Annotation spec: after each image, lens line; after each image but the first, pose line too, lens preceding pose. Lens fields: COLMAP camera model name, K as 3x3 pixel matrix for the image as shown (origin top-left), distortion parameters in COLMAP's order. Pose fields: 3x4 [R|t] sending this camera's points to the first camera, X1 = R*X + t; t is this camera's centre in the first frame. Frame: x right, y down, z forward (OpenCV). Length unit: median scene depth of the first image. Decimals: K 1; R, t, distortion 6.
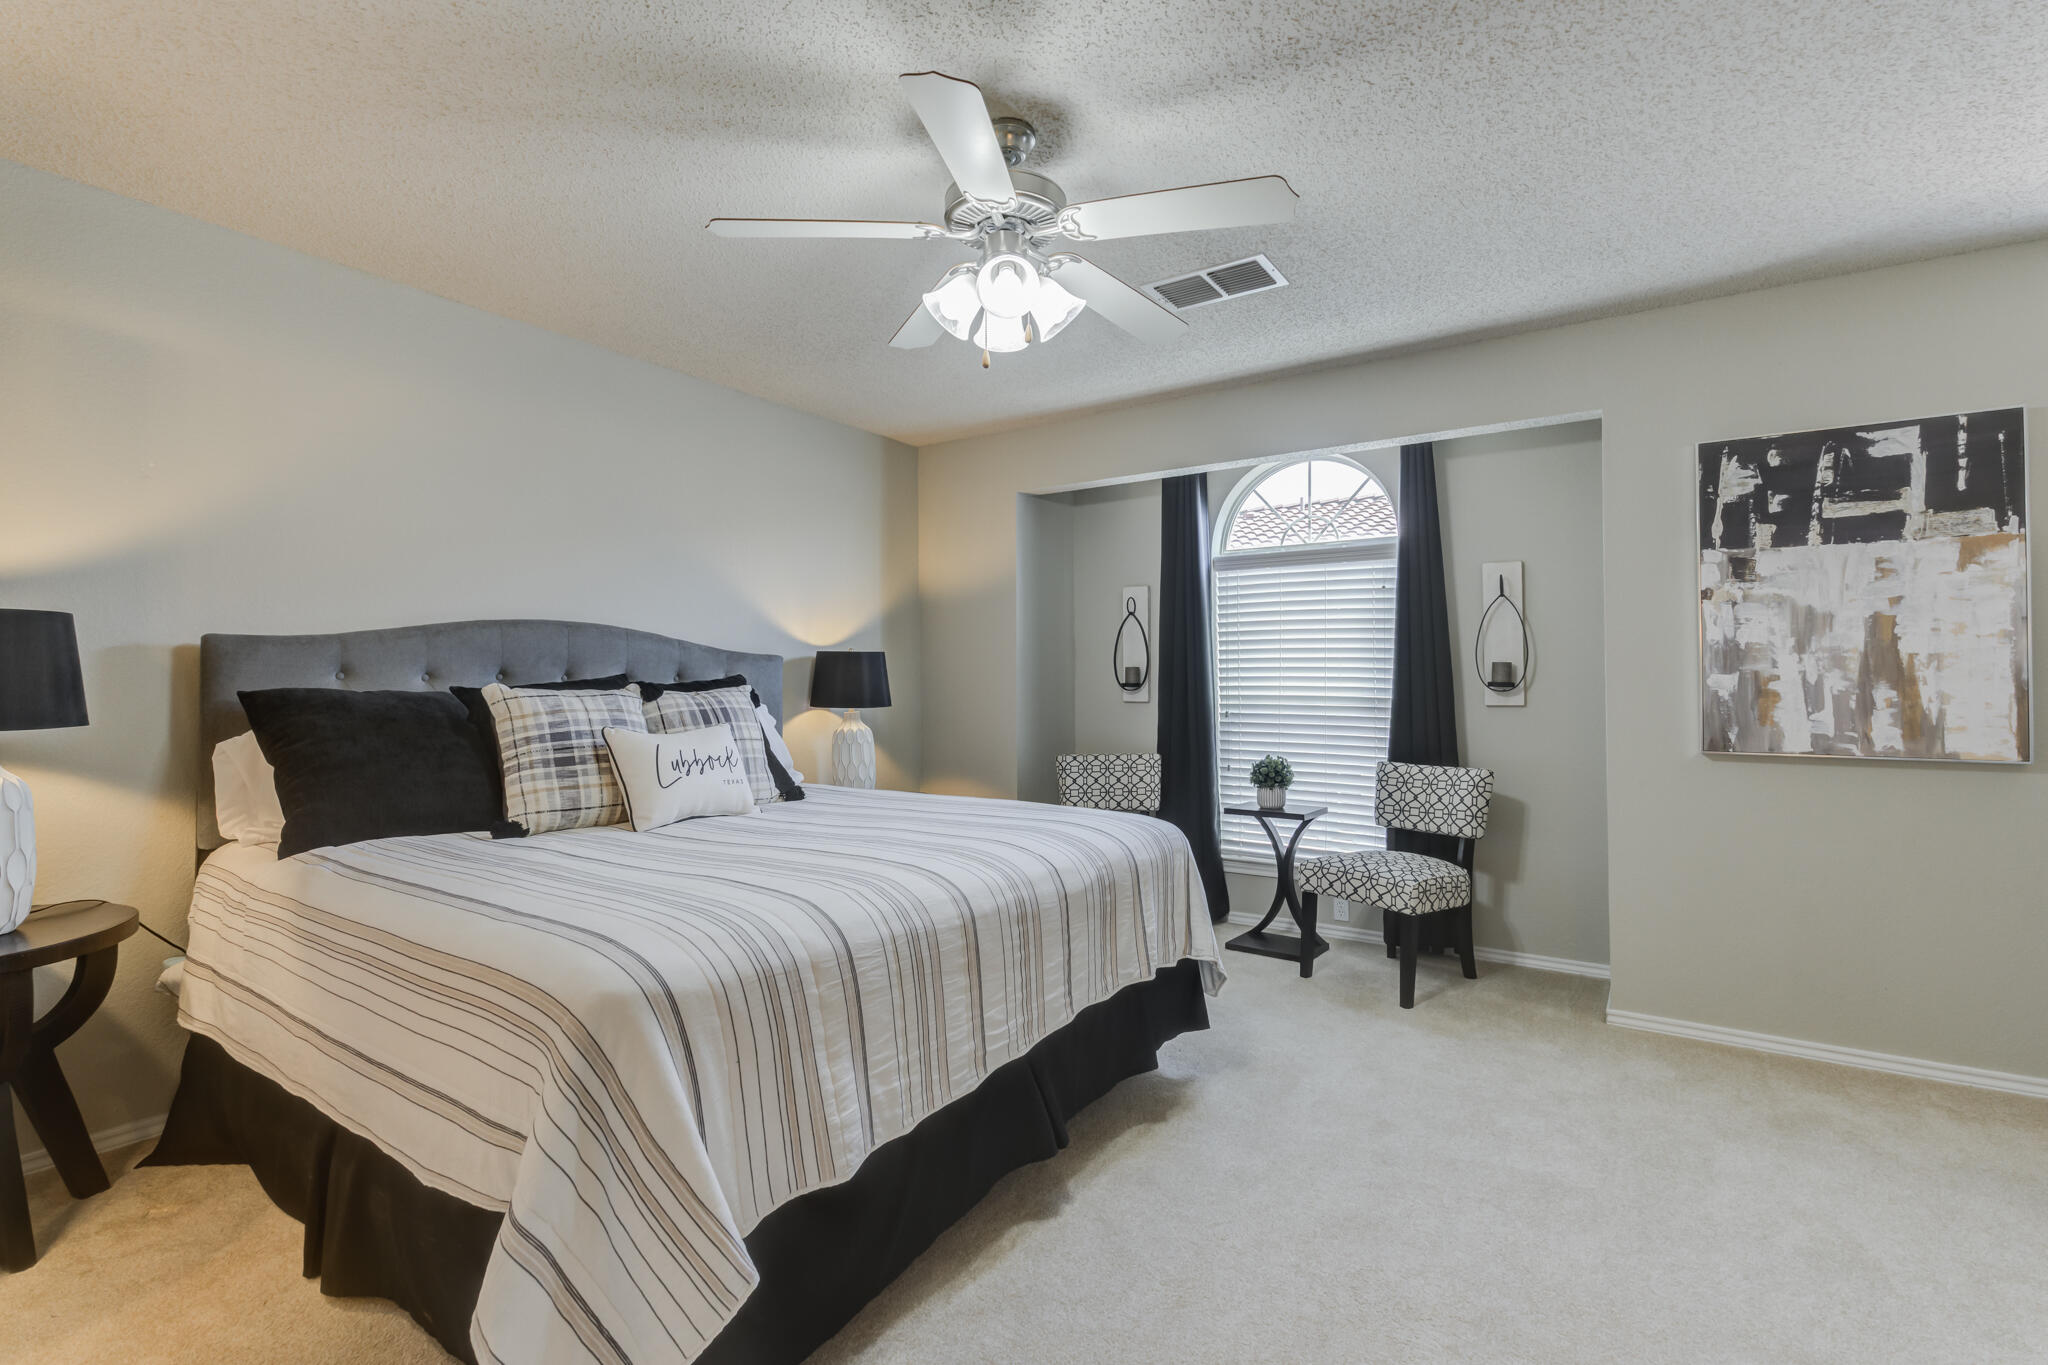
lens RADIAL K [[937.9, 0, 1025.1], [0, 937.9, 680.6], [0, 0, 1]] dist [0.000793, 0.000122]
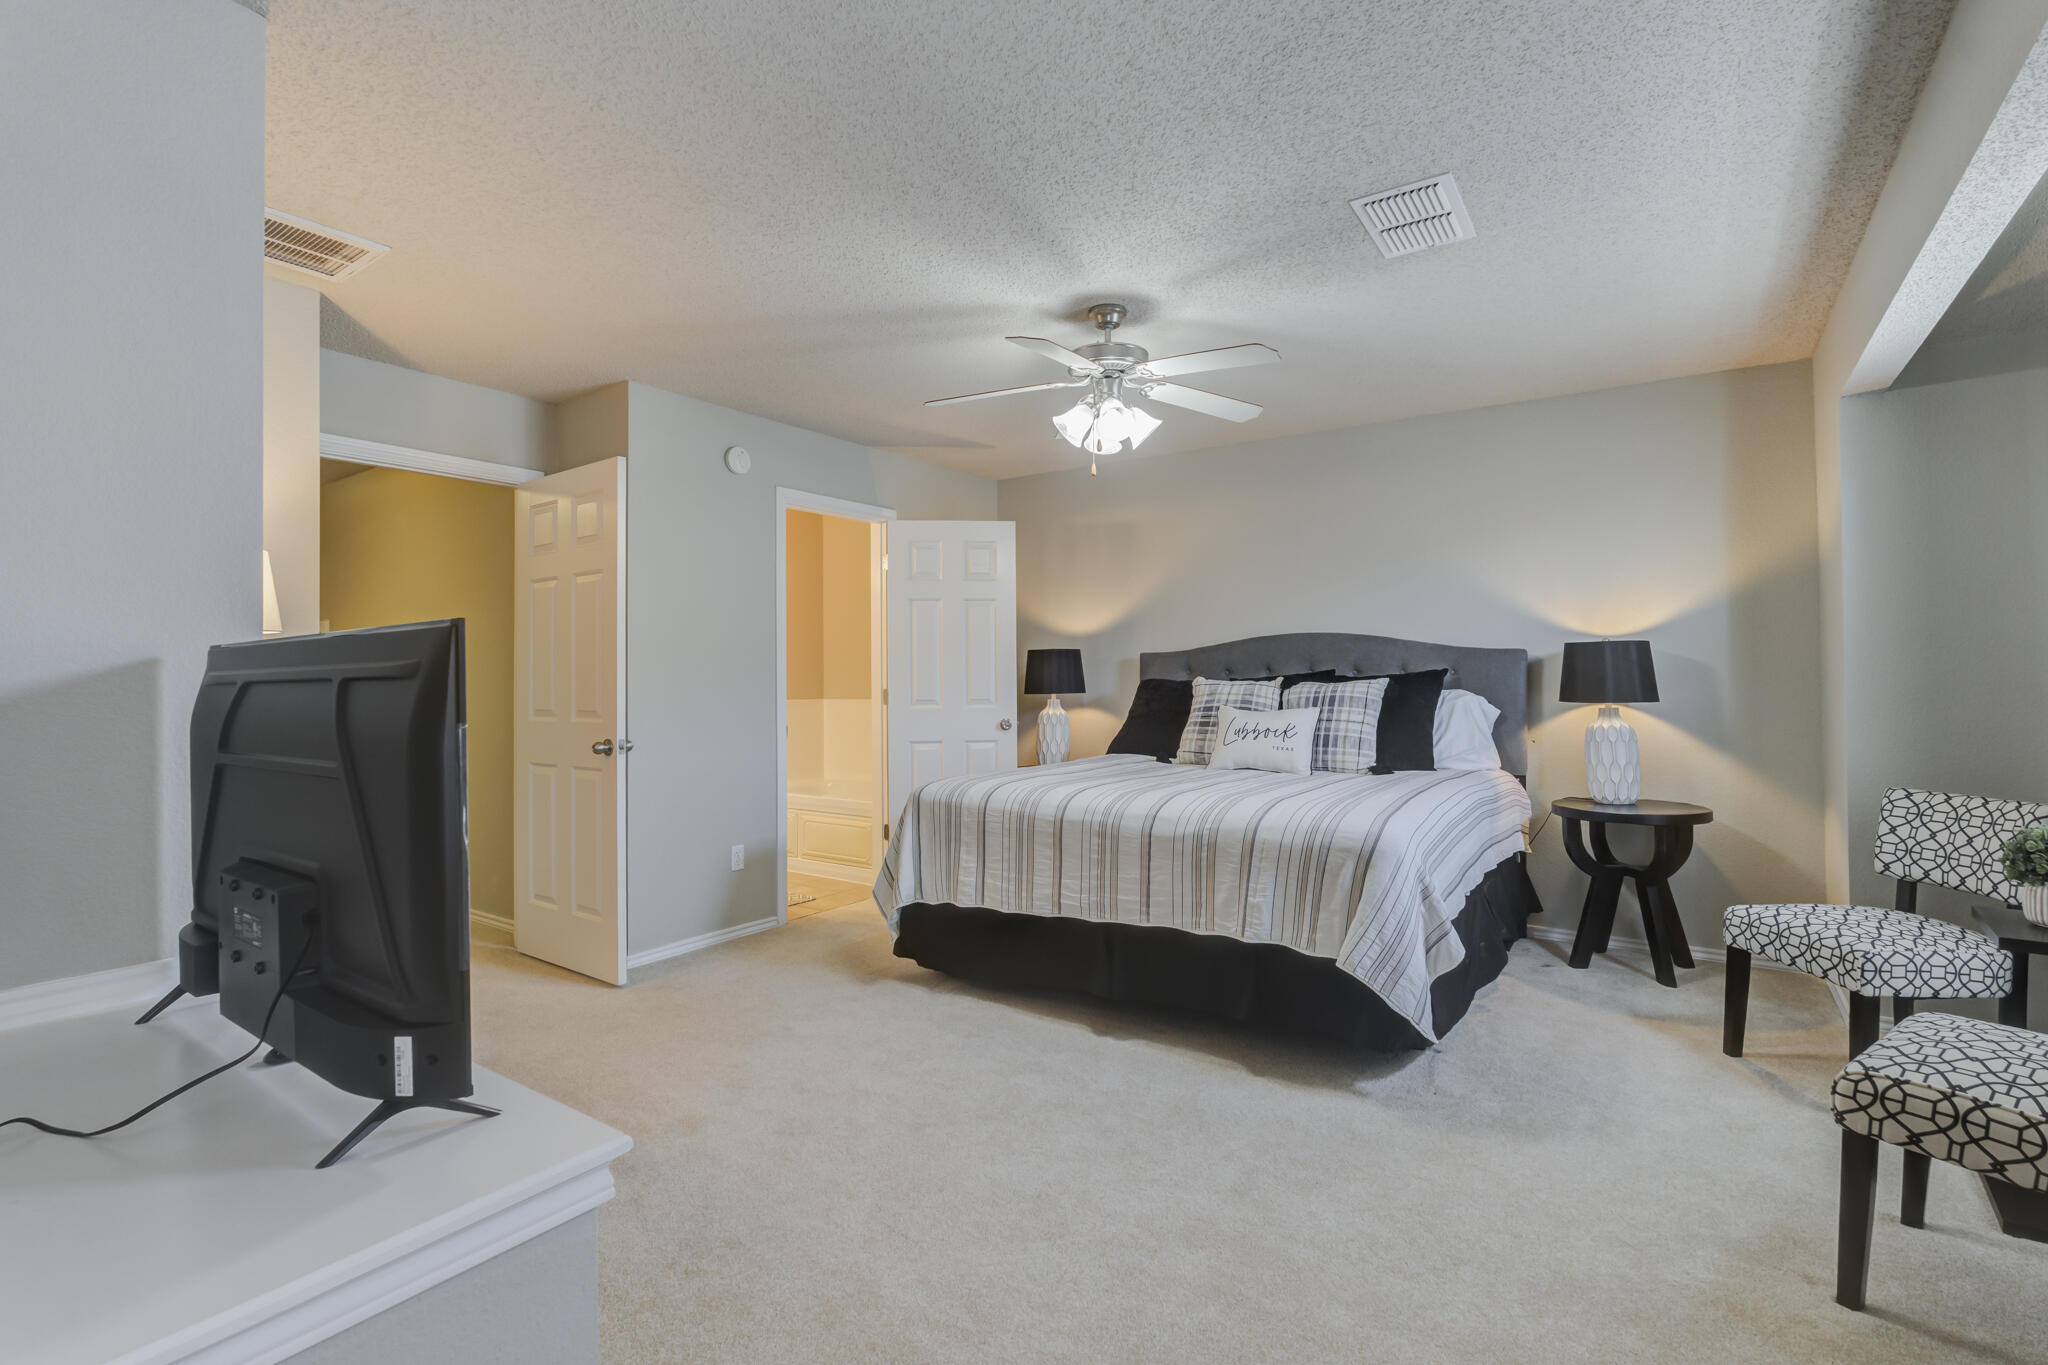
lens RADIAL K [[937.9, 0, 1024.8], [0, 937.9, 684.2], [0, 0, 1]] dist [0.000793, 0.000122]
pose [[-0.013550, 0.011070, -0.999847, 1.505825], [0.007219, 0.999914, 0.010973, -0.006473], [0.999882, -0.007070, -0.013629, 0.897778]]
